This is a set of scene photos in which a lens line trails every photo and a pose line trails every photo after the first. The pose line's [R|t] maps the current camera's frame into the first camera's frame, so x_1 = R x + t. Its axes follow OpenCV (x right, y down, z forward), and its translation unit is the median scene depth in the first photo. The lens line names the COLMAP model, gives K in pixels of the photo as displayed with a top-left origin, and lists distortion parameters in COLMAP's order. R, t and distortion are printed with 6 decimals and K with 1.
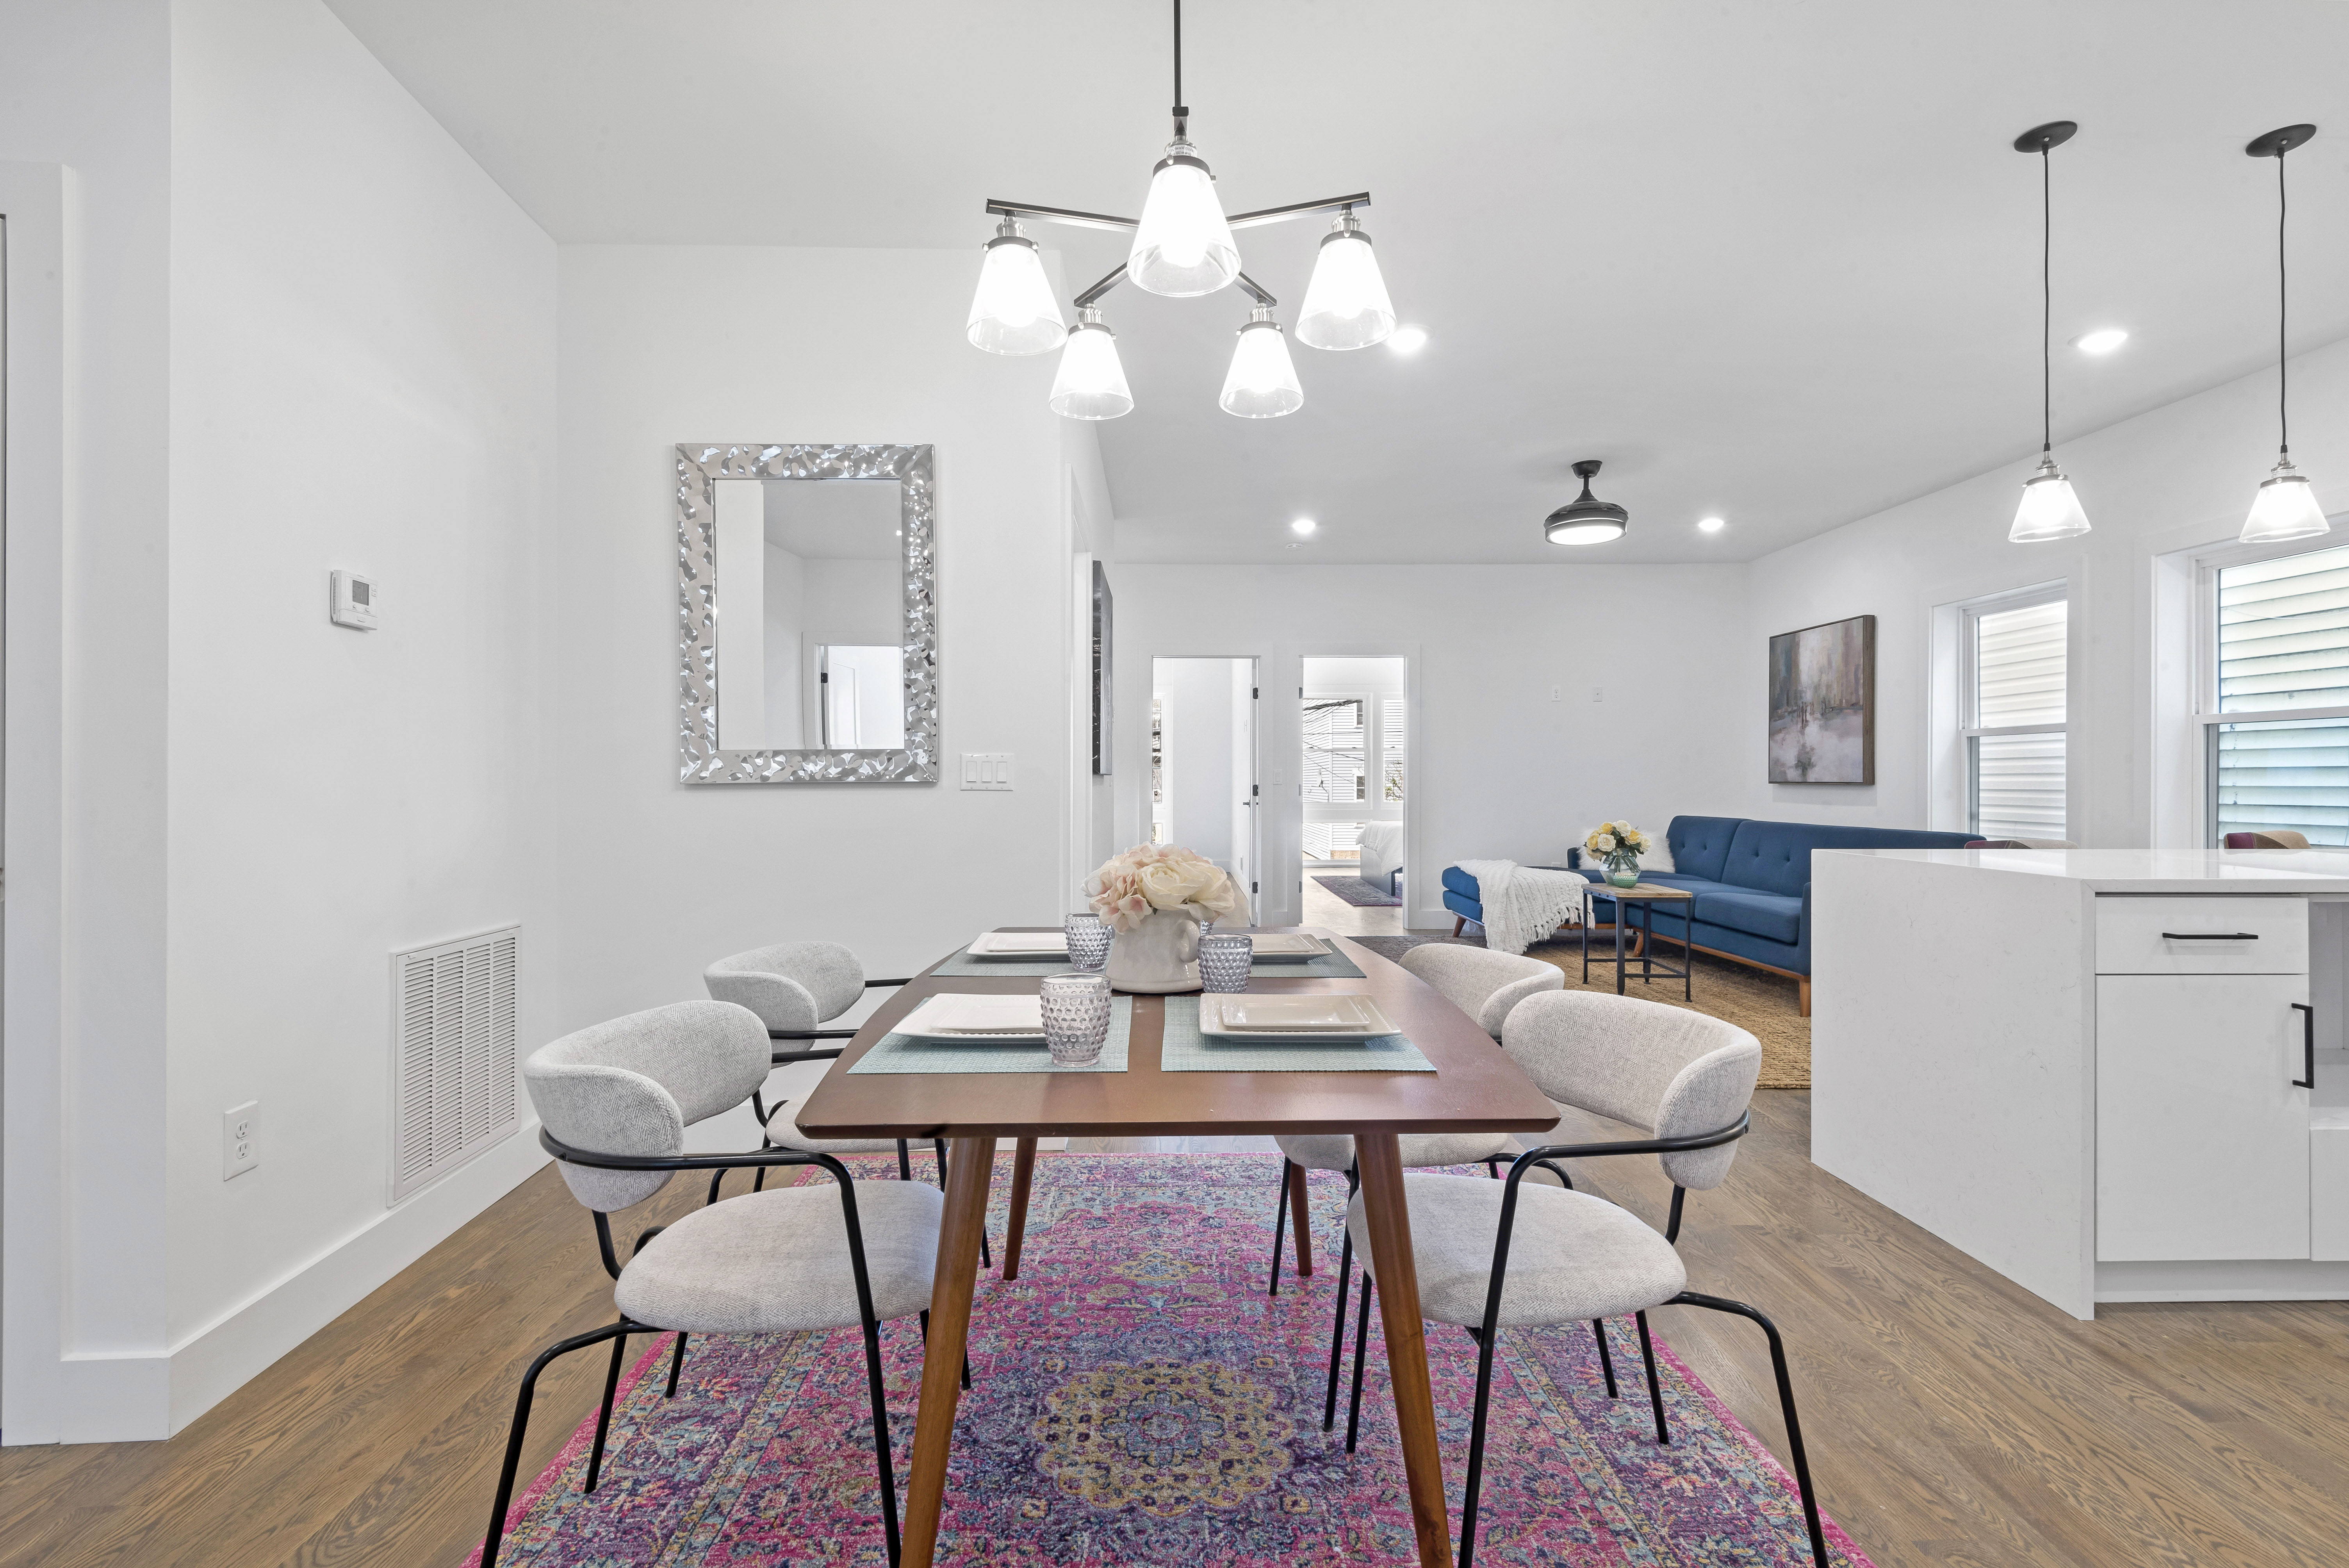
lens RADIAL K [[1067.8, 0, 1182.8], [0, 1067.8, 779.8], [0, 0, 1]] dist [0.023998, -0.013838]
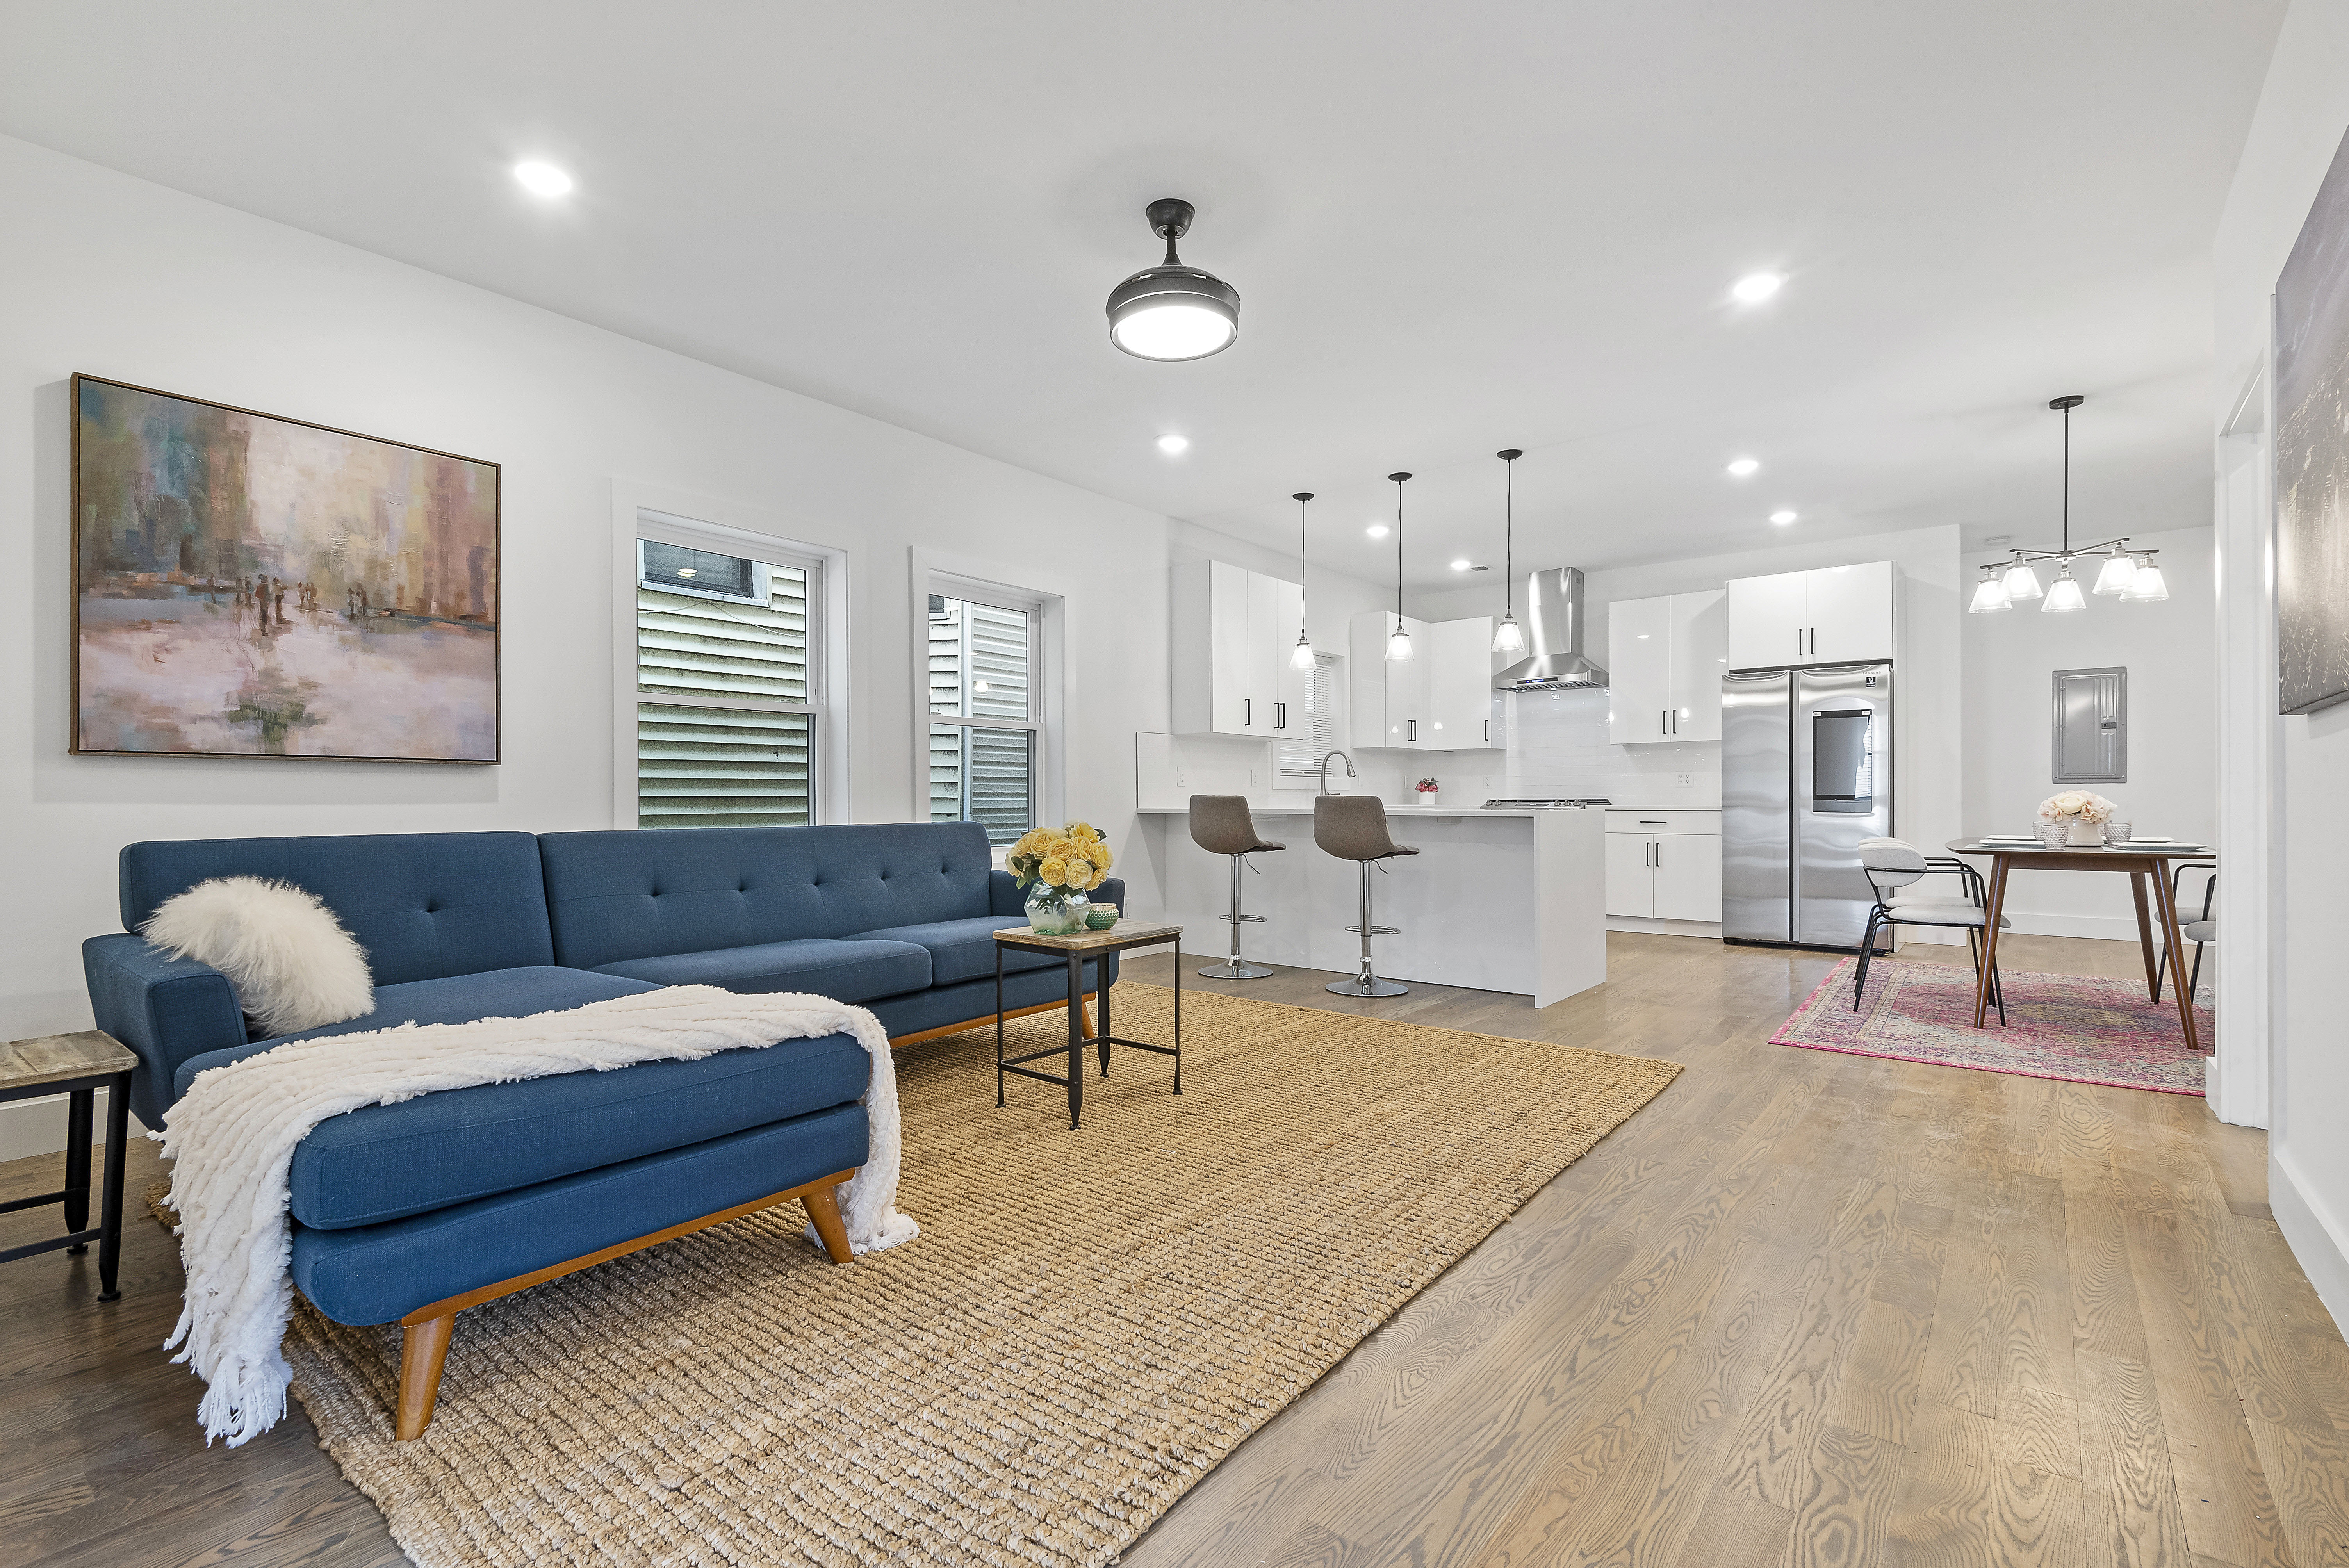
lens RADIAL K [[1057.9, 0, 1180.4], [0, 1057.9, 794.7], [0, 0, 1]] dist [0.059286, -0.044089]
pose [[-0.773198, 0.004239, 0.634150, -0.000196], [0.001102, 0.999985, -0.005341, 0.032408], [-0.634164, -0.003431, -0.773191, 1.673960]]
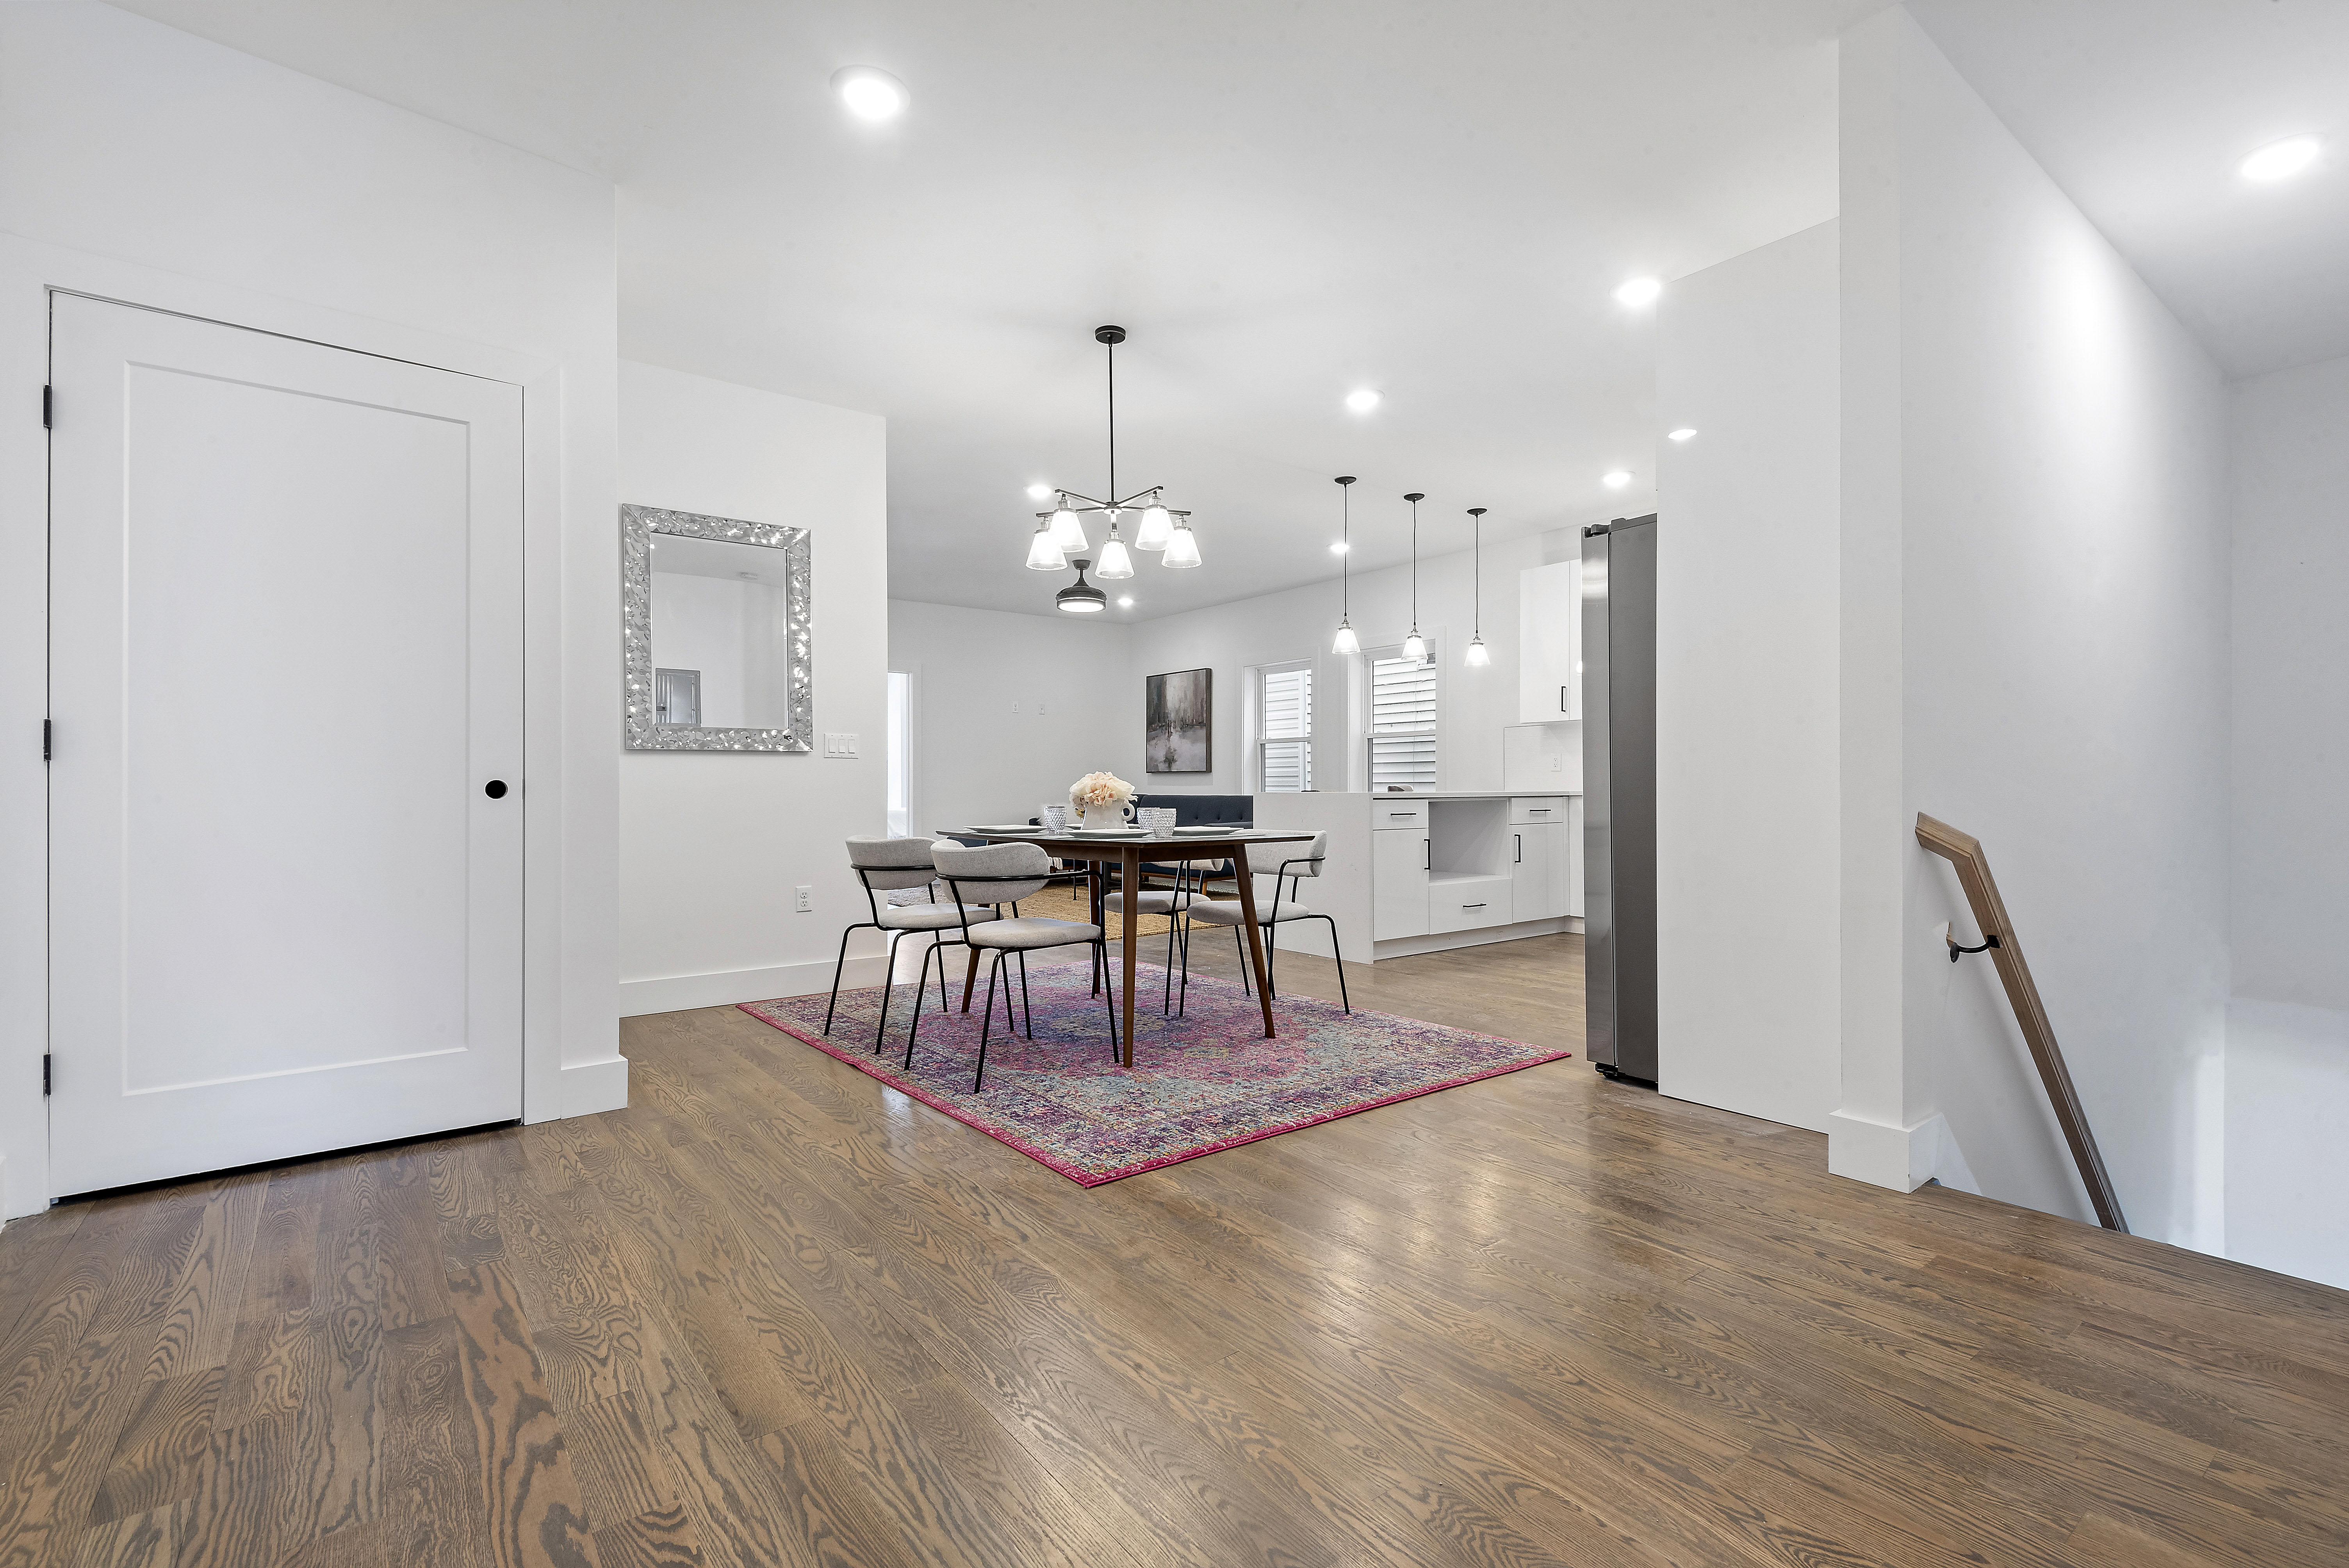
lens RADIAL K [[1049.7, 0, 1175.7], [0, 1049.7, 776.6], [0, 0, 1]] dist [0.032462, -0.028149]
pose [[0.806948, 0.003515, 0.590612, -0.469780], [0.002344, 0.999955, -0.009154, 0.035200], [-0.590617, 0.008771, 0.806904, -0.346236]]
